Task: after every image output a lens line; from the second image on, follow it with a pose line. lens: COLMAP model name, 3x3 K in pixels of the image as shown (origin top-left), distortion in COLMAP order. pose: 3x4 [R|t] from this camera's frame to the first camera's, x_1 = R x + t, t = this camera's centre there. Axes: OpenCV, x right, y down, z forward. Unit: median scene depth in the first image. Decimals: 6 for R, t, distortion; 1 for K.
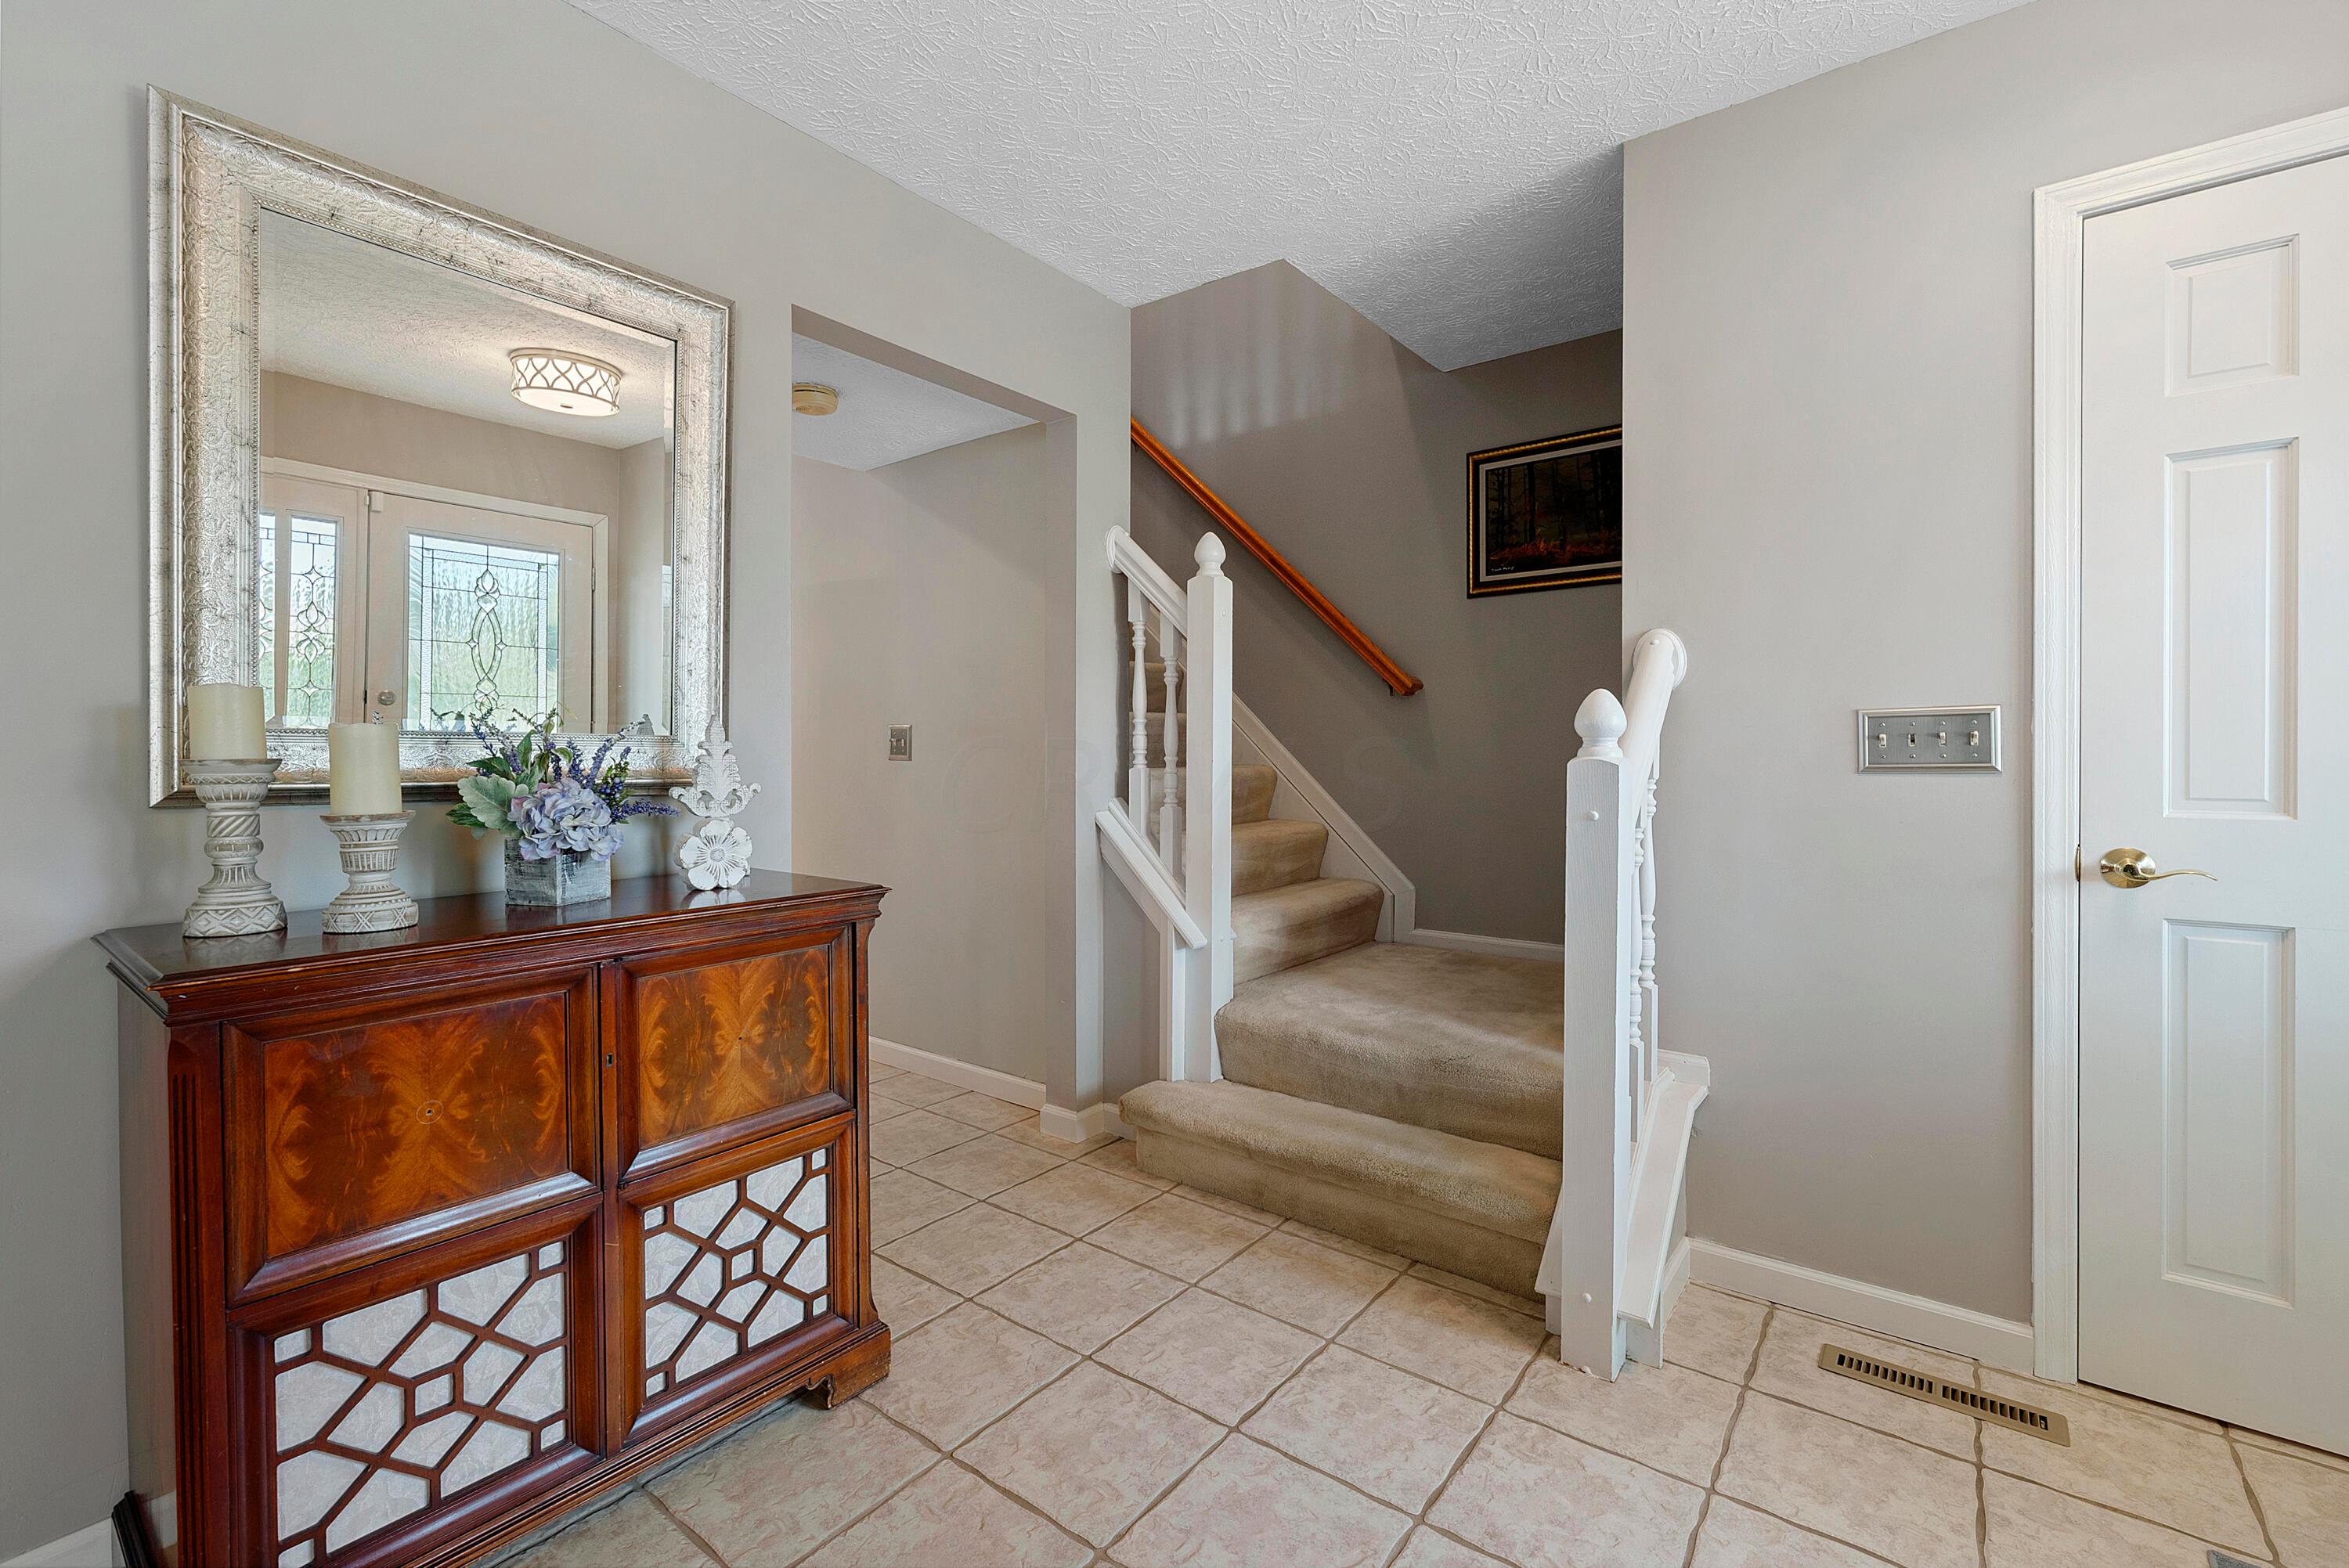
lens RADIAL K [[1027.3, 0, 1176.8], [0, 1027.3, 762.0], [0, 0, 1]] dist [0.001442, -0.000227]
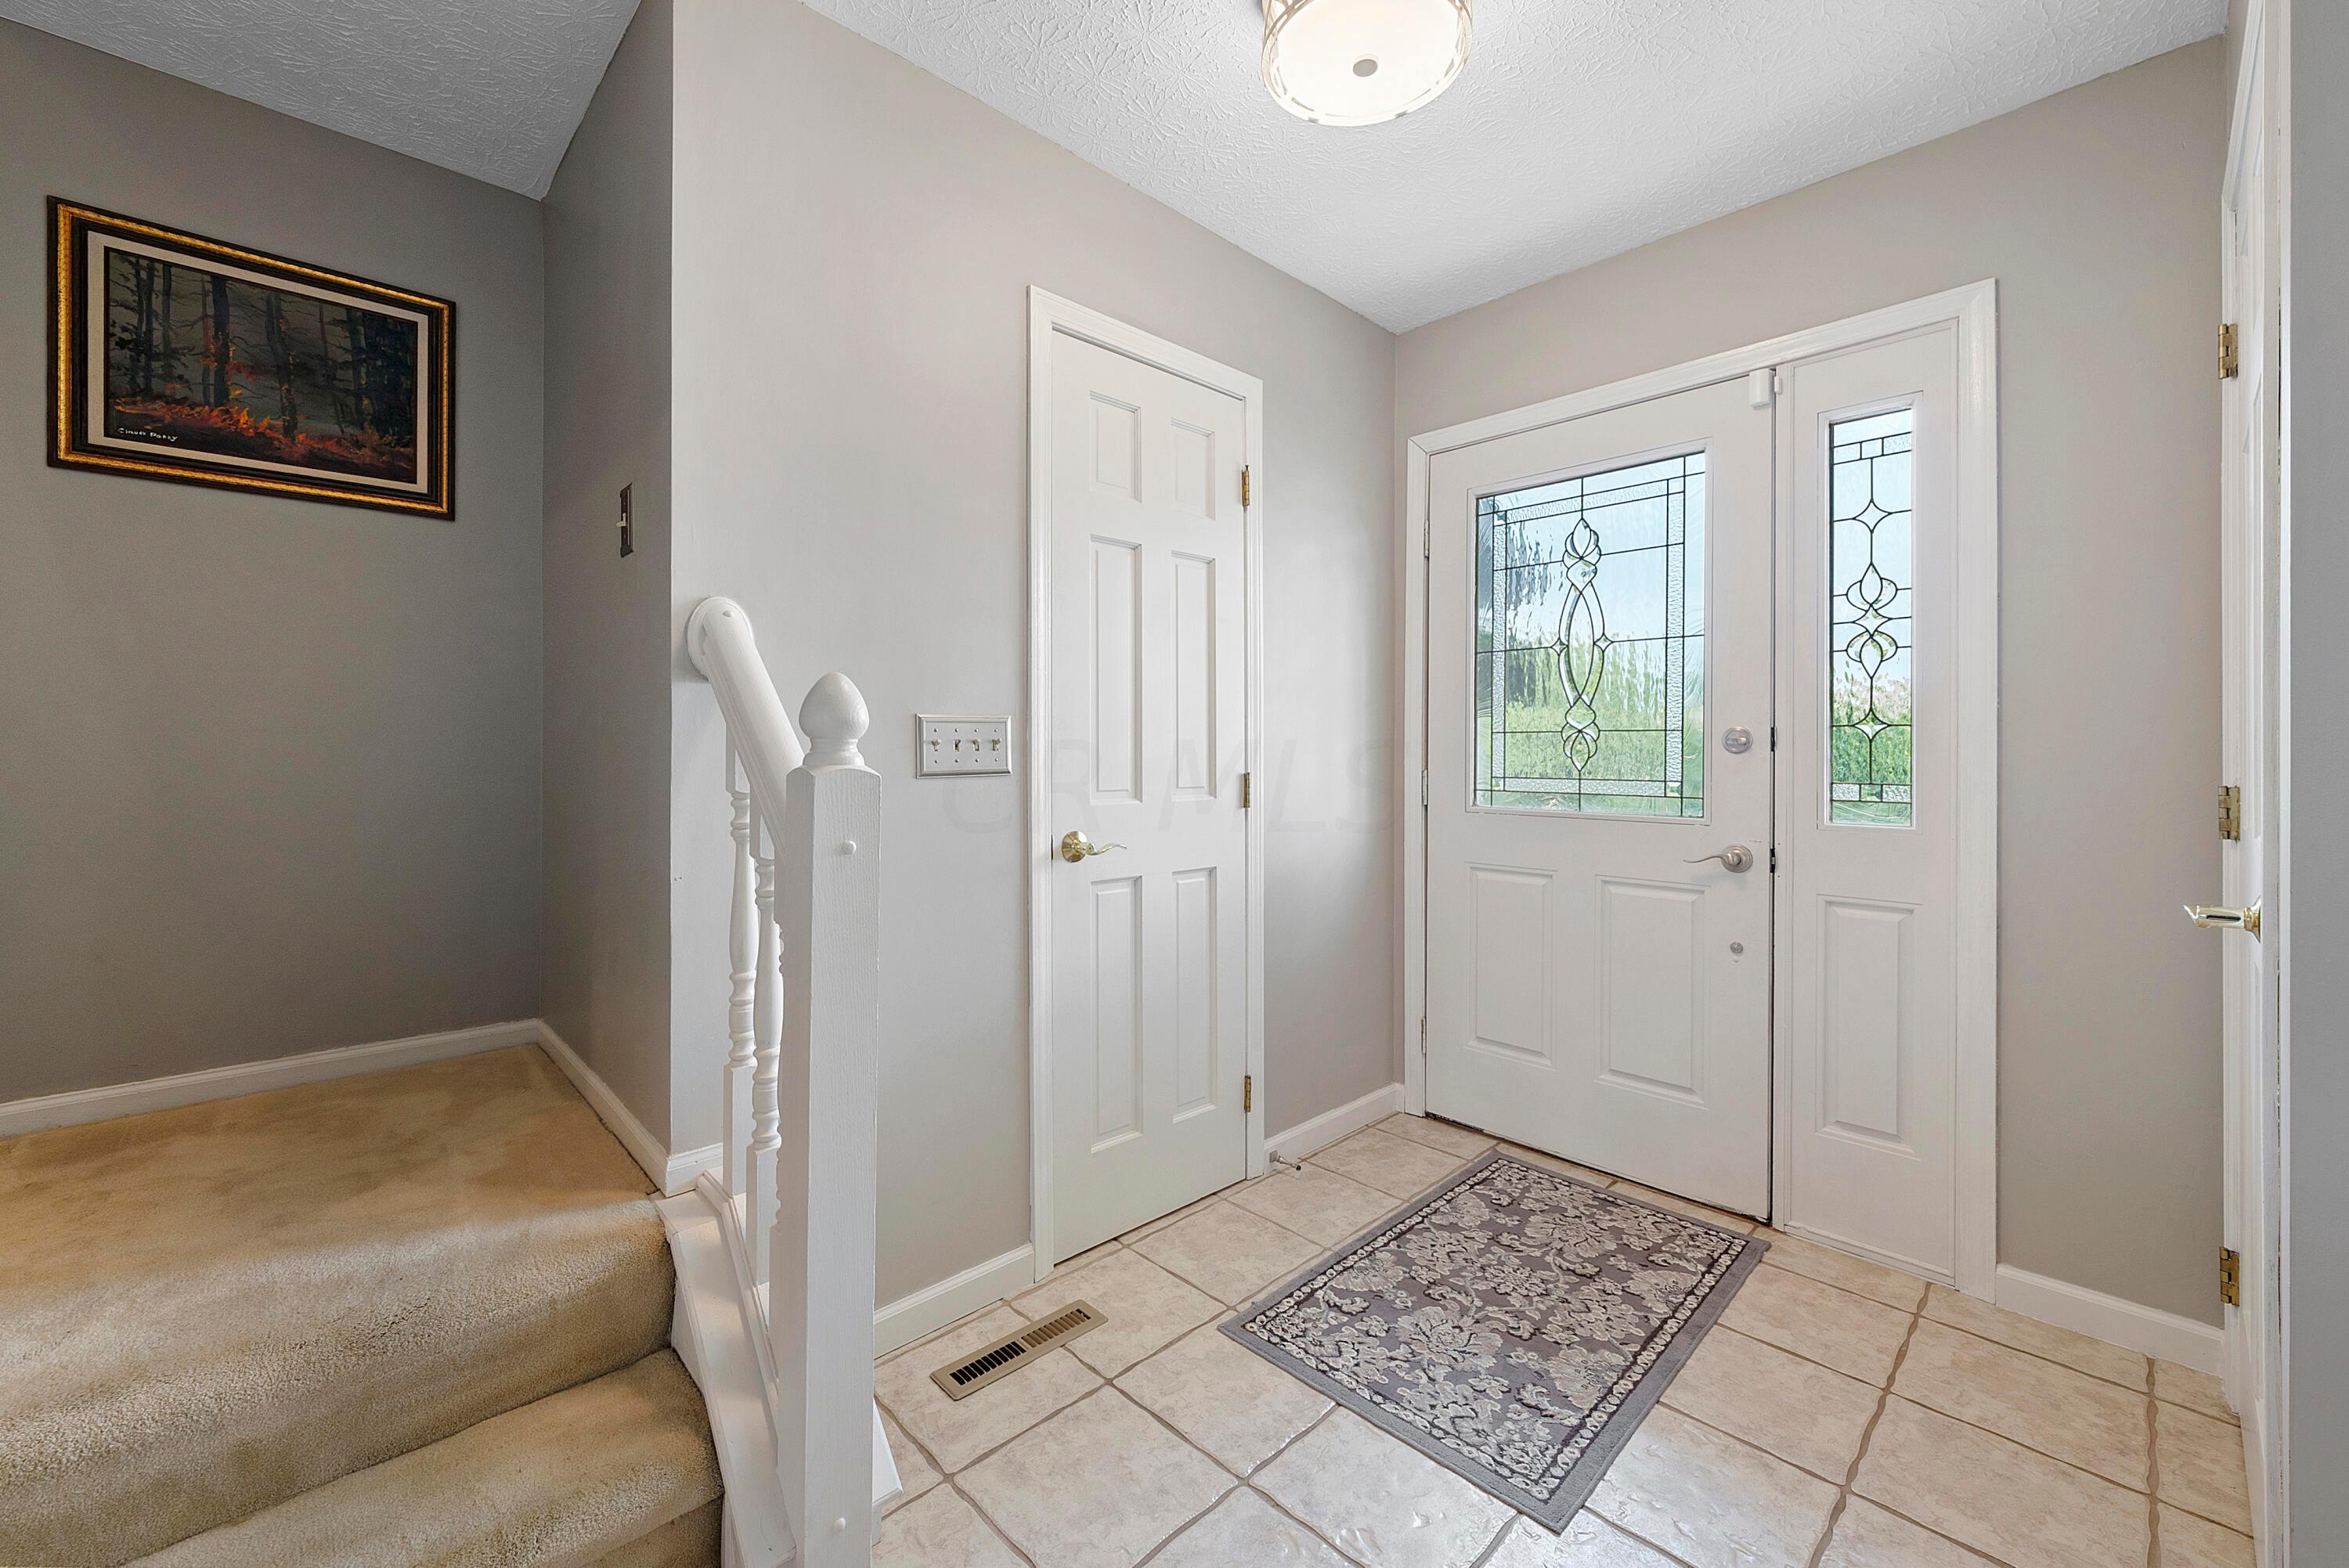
lens RADIAL K [[935.7, 0, 1176.5], [0, 935.7, 747.9], [0, 0, 1]] dist [0.000203, 0.000381]
pose [[0.150806, 0.004240, 0.988554, -0.210227], [0.005240, 0.999973, -0.005089, -0.013887], [-0.988549, 0.005947, 0.150780, 0.666912]]
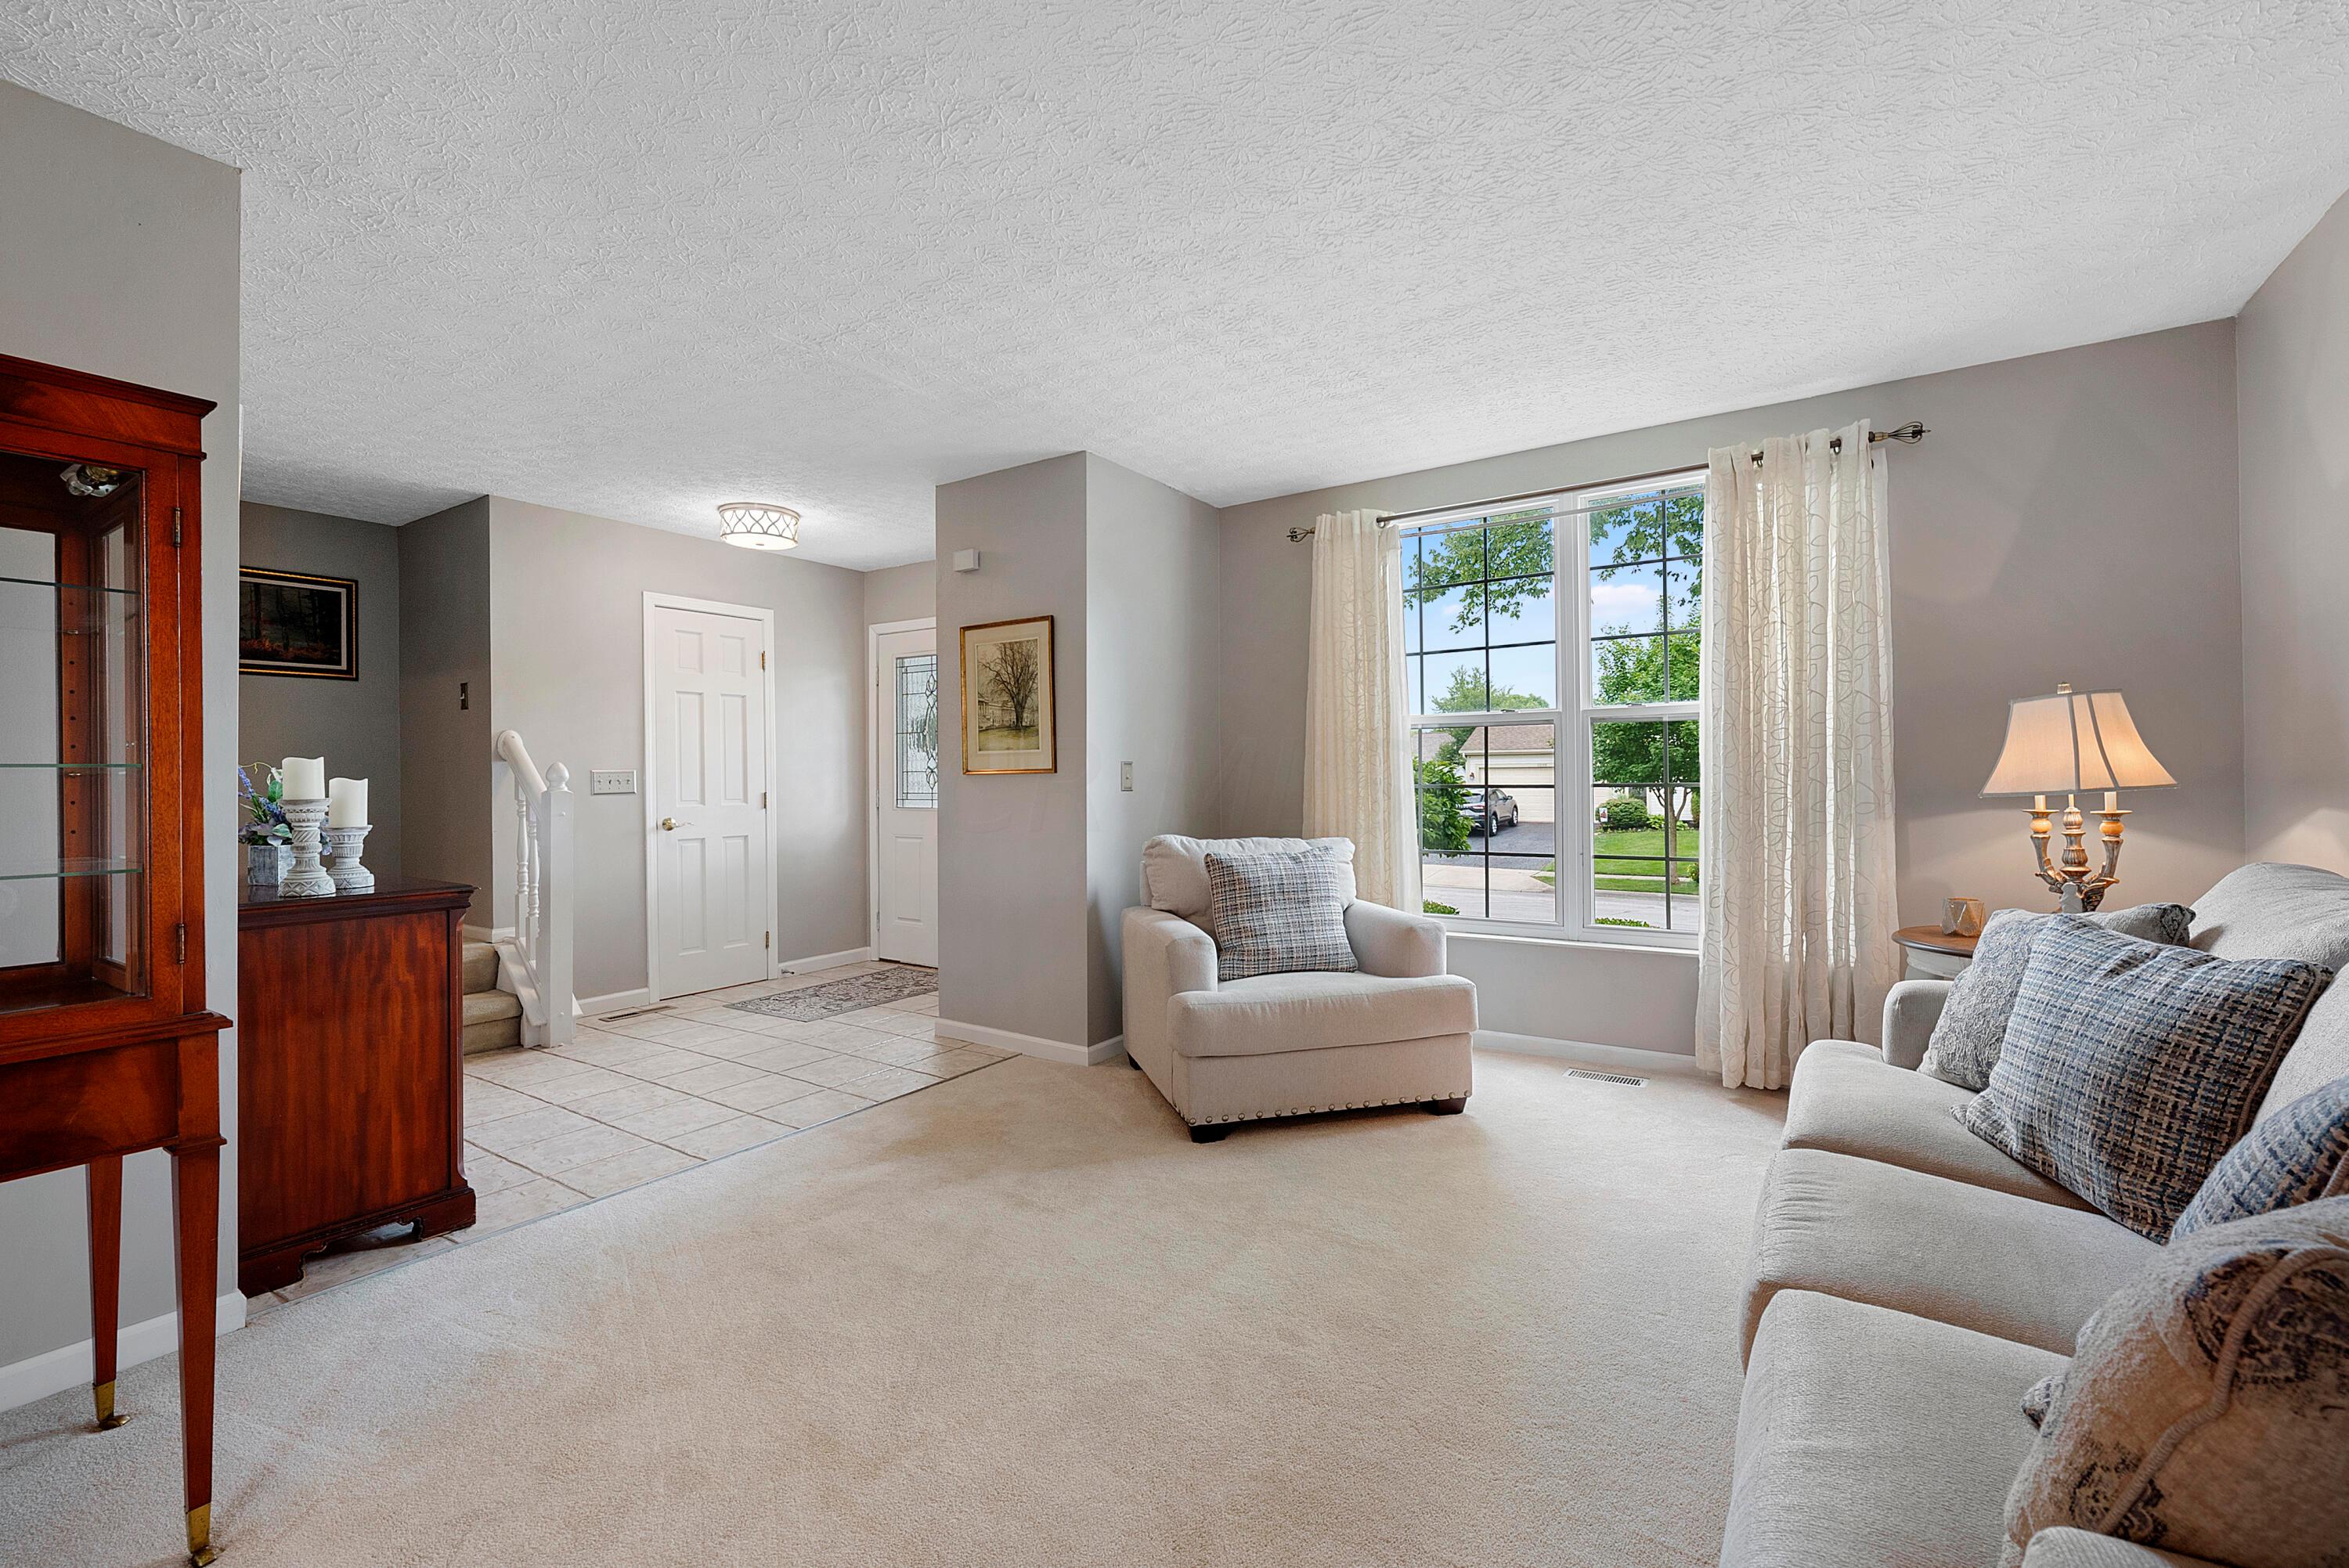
lens RADIAL K [[989.7, 0, 1178.2], [0, 989.7, 773.2], [0, 0, 1]] dist [-0.000351, 0.000145]
pose [[-0.072744, 0.001887, 0.997349, -2.010855], [0.015340, 0.999882, -0.000773, -0.021951], [-0.997233, 0.015243, -0.072765, -0.275966]]
